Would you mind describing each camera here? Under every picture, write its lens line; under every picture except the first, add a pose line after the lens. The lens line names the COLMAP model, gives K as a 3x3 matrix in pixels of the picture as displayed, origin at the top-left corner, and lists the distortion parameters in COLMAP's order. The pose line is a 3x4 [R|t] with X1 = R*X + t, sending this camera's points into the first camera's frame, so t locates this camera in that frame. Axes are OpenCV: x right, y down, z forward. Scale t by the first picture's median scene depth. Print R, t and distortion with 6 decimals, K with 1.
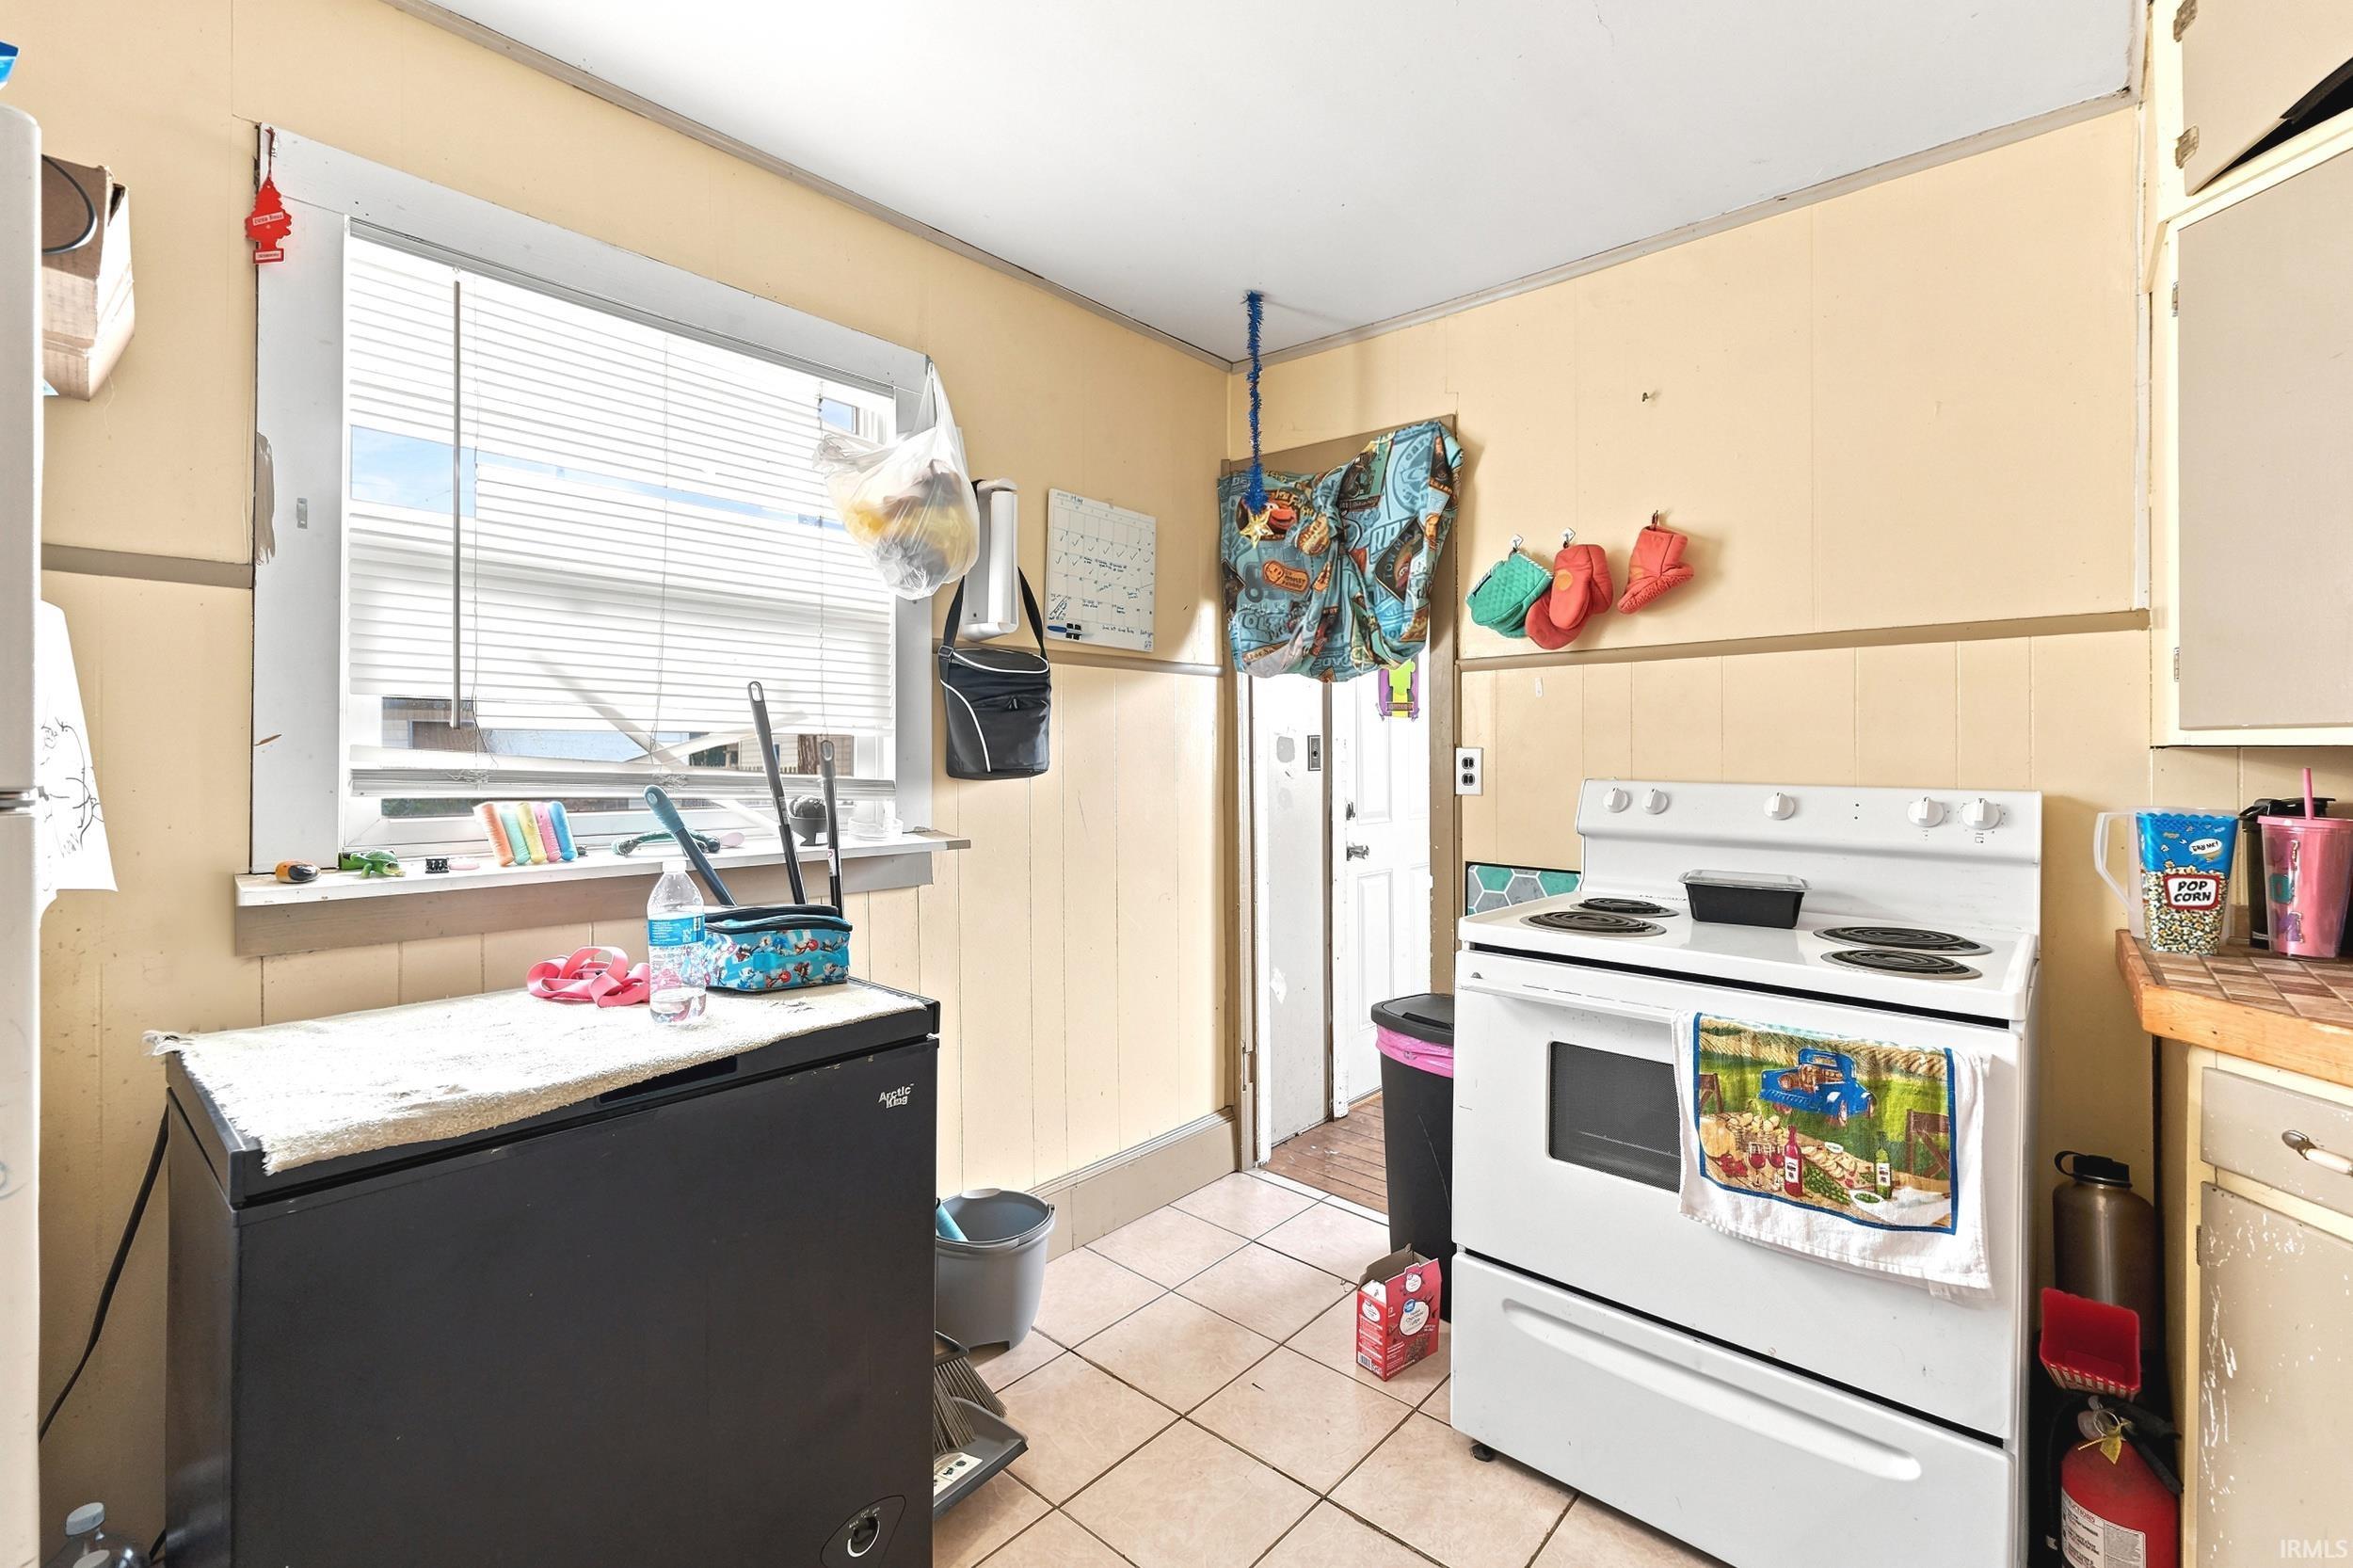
lens RADIAL K [[1010.5, 0, 1205.9], [0, 1010.5, 755.7], [0, 0, 1]] dist [-0.000556, 0.001119]
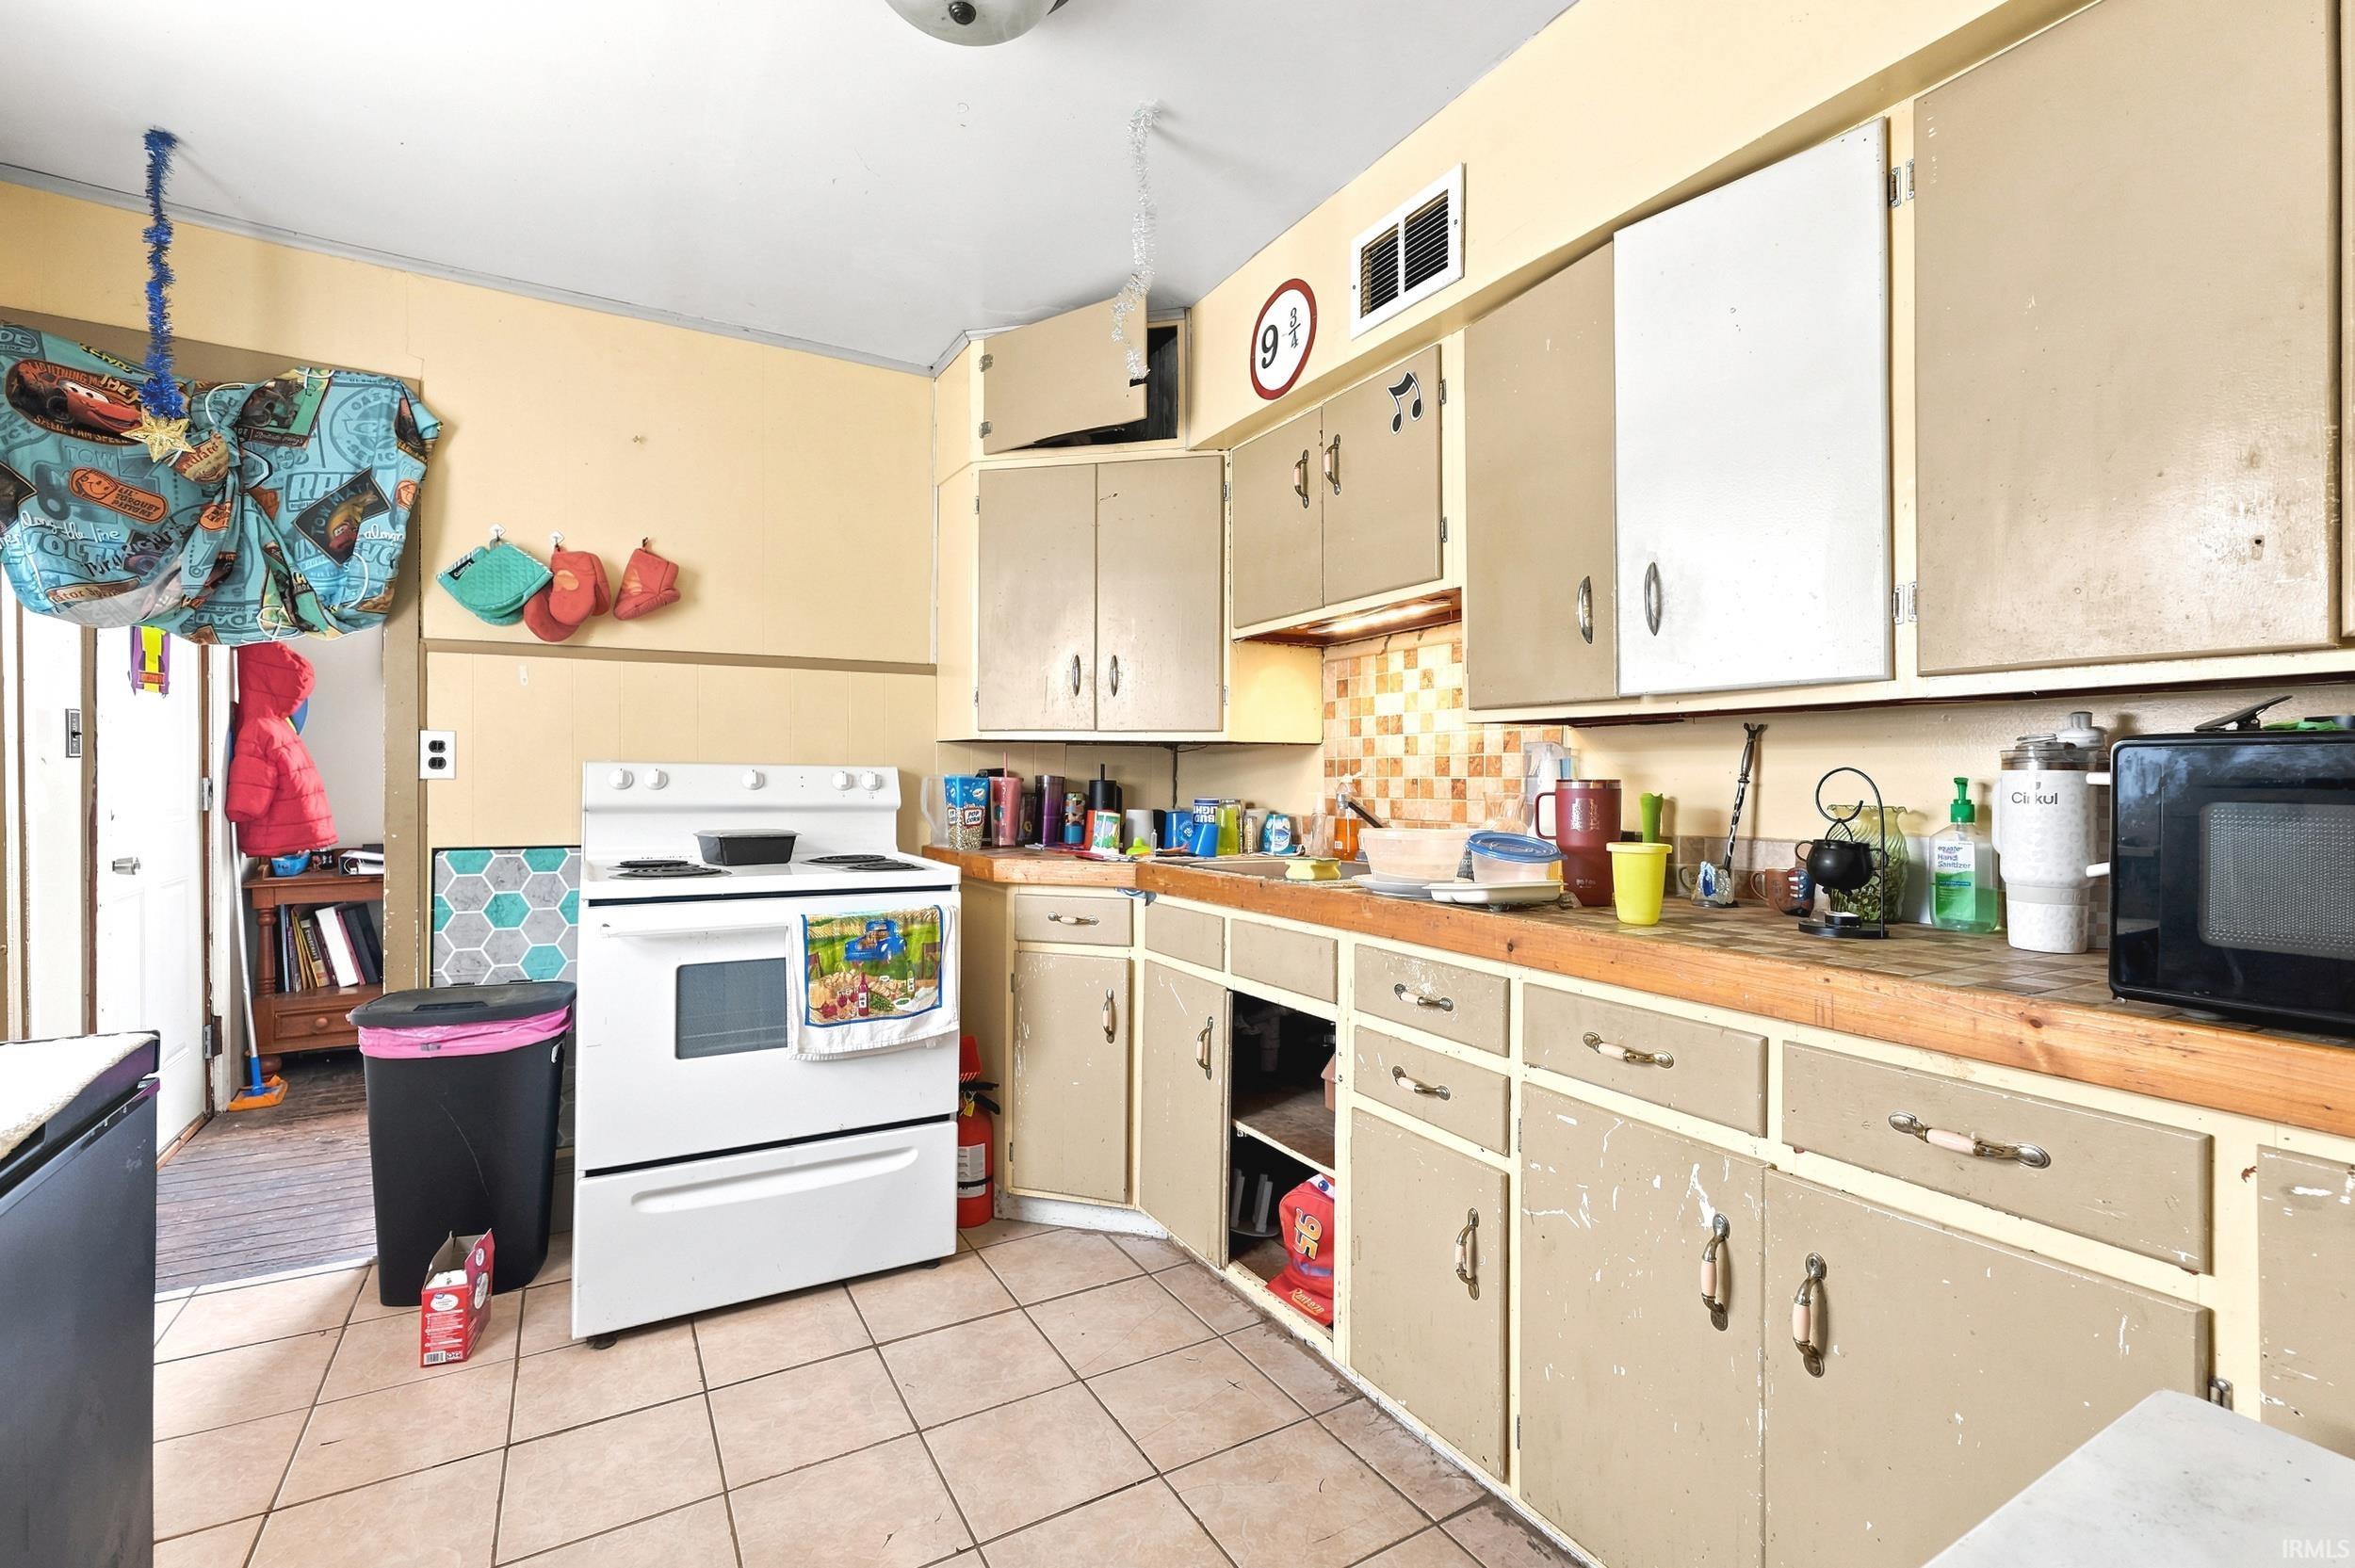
lens RADIAL K [[1011.3, 0, 1185.2], [0, 1011.3, 772.1], [0, 0, 1]] dist [-0.000556, 0.001119]
pose [[0.321176, -0.005213, 0.947005, -0.461521], [-0.004748, 0.999963, 0.007114, 0.023282], [-0.947008, -0.006781, 0.321139, 0.007988]]
